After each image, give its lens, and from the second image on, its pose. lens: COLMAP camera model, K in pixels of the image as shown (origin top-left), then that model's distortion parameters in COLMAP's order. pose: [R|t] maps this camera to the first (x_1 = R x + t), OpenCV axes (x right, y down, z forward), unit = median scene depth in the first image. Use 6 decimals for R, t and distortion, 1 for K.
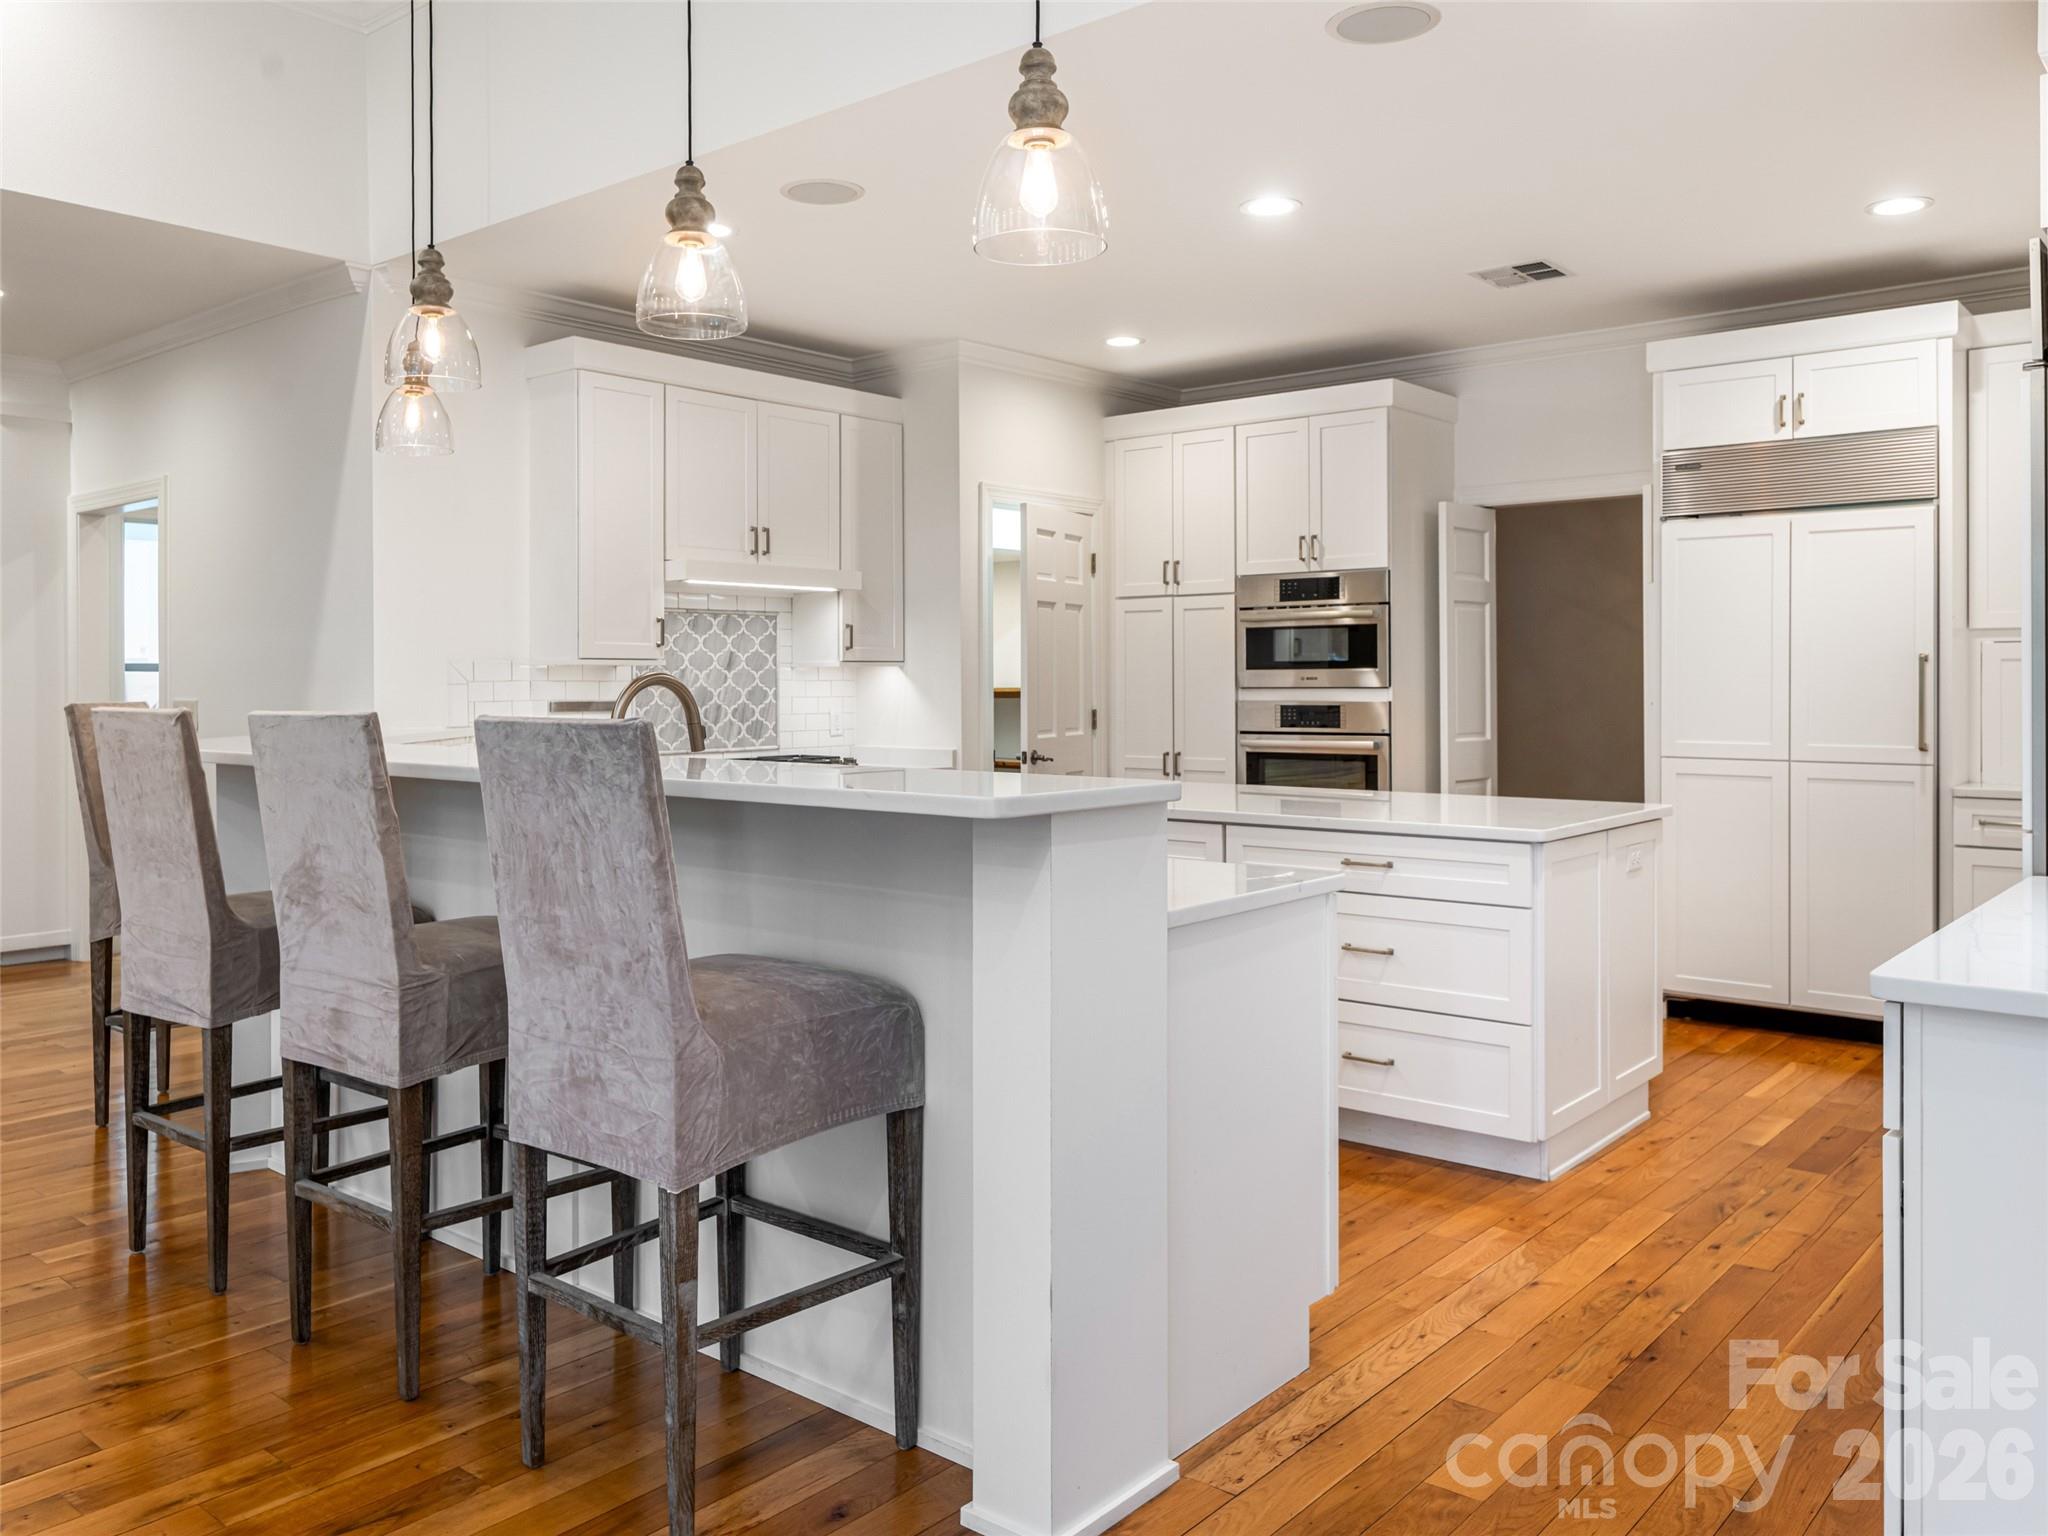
lens RADIAL K [[1592.7, 0, 1044.6], [0, 1592.7, 686.0], [0, 0, 1]] dist [-0.004037, 0.008047]
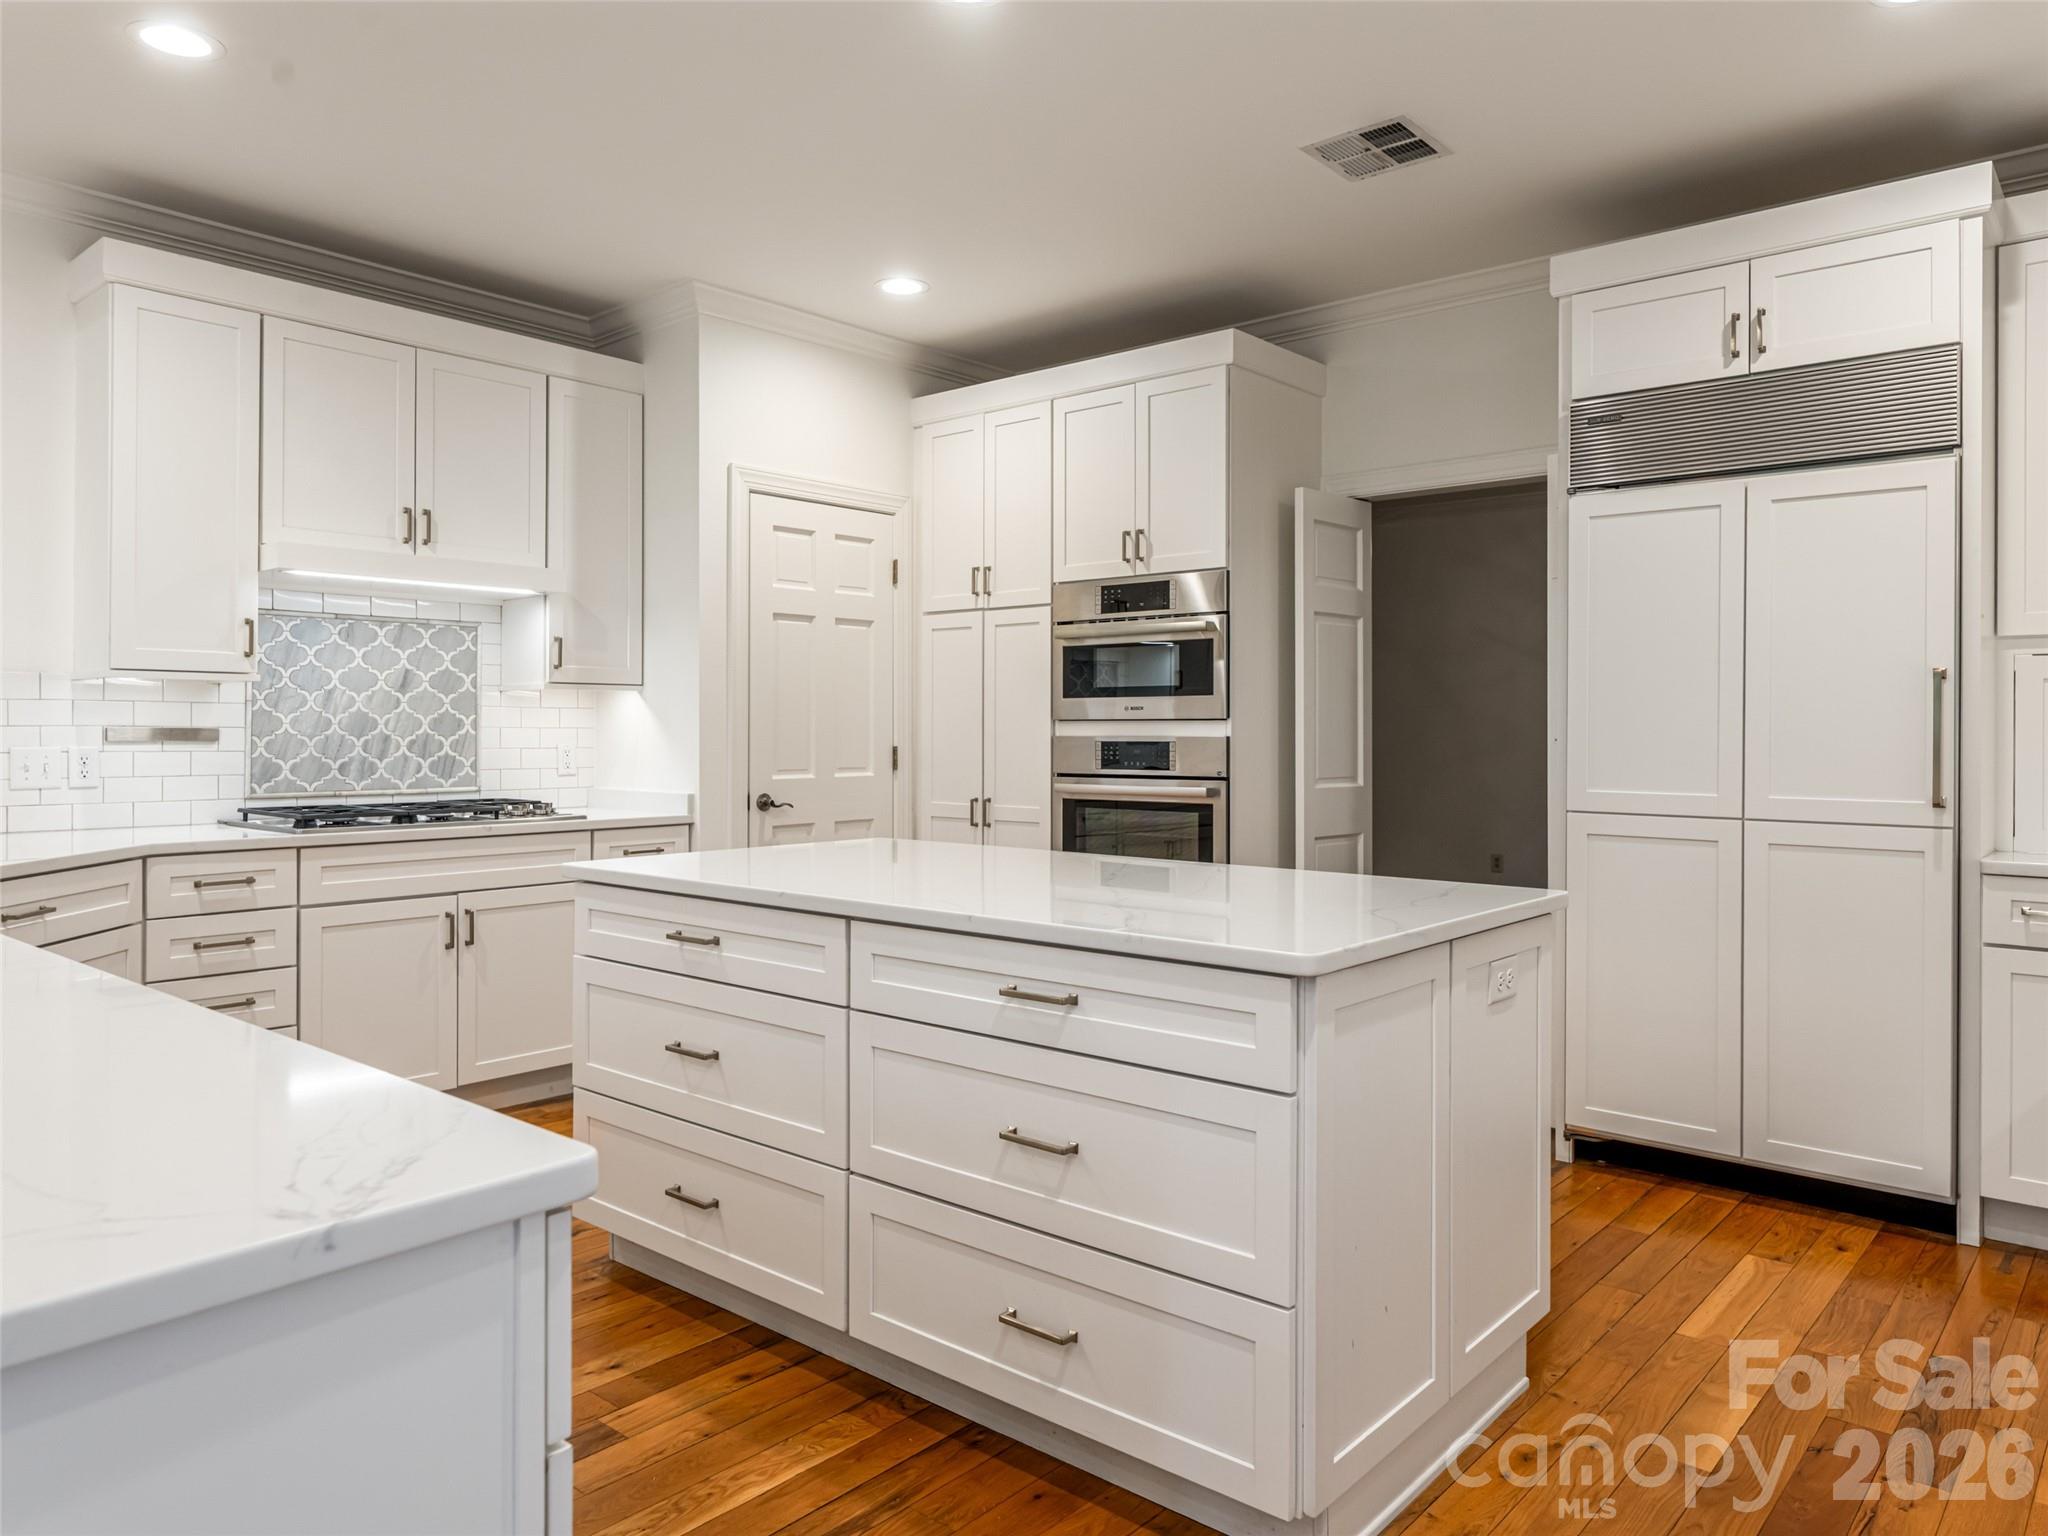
lens RADIAL K [[1354.9, 0, 1053.3], [0, 1354.9, 726.9], [0, 0, 1]] dist [0.002409, -0.001145]
pose [[0.999844, 0.006870, -0.016277, 0.165904], [-0.006976, 0.999955, -0.006477, 0.011344], [0.016232, 0.006589, 0.999847, 0.382497]]
